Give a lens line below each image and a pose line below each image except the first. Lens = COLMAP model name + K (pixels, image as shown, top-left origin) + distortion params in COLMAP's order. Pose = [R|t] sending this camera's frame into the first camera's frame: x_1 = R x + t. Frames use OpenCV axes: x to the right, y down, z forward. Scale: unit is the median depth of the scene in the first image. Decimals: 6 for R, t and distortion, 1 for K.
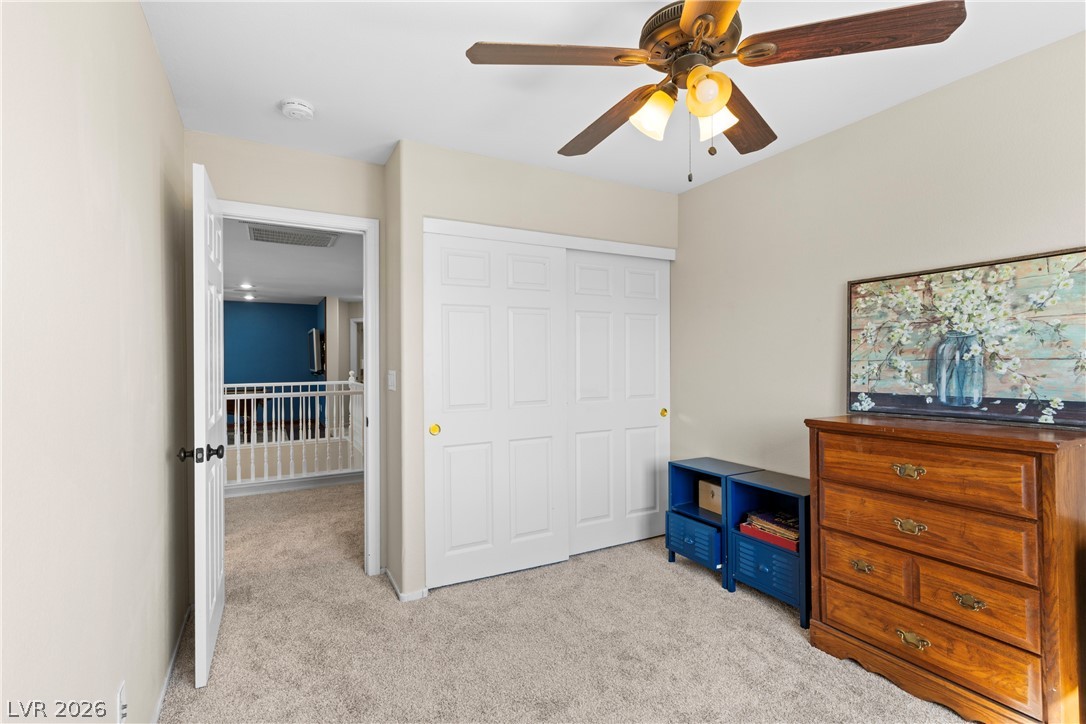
lens RADIAL K [[522.6, 0, 546.3], [0, 522.6, 358.1], [0, 0, 1]] dist [0.014485, 0.000026]
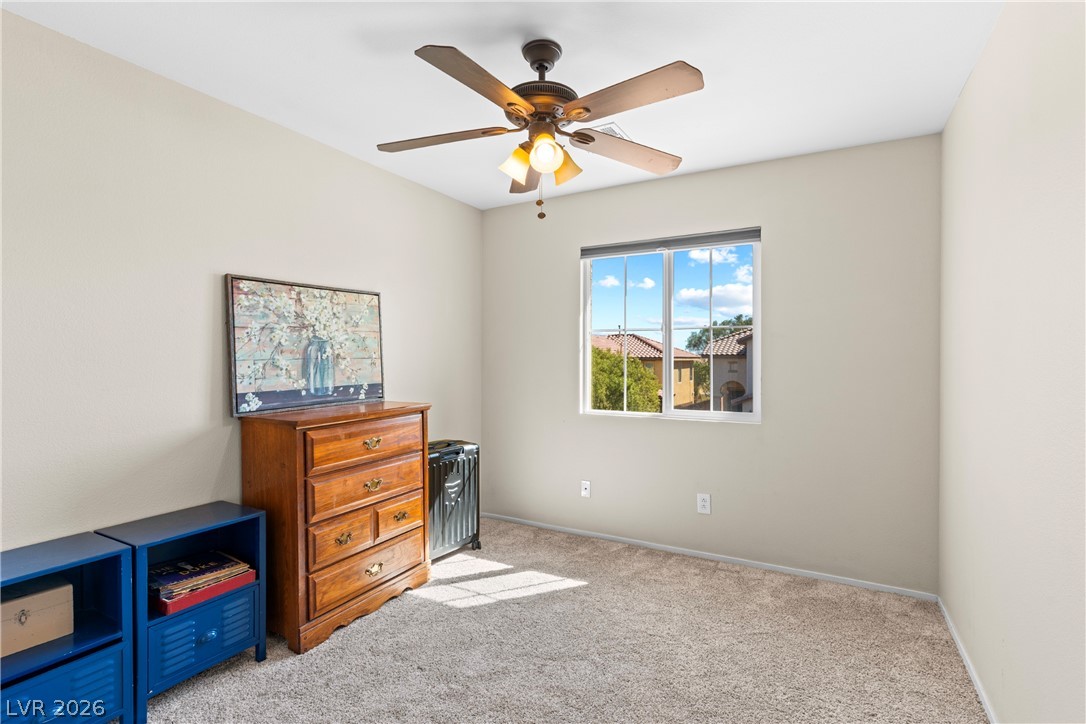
lens RADIAL K [[522.6, 0, 542.5], [0, 522.6, 360.3], [0, 0, 1]] dist [0.014485, 0.000026]
pose [[-0.535130, 0.002994, 0.844764, -0.565949], [0.004066, 0.999991, -0.000968, 0.009472], [-0.844760, 0.002917, -0.535138, 1.177964]]
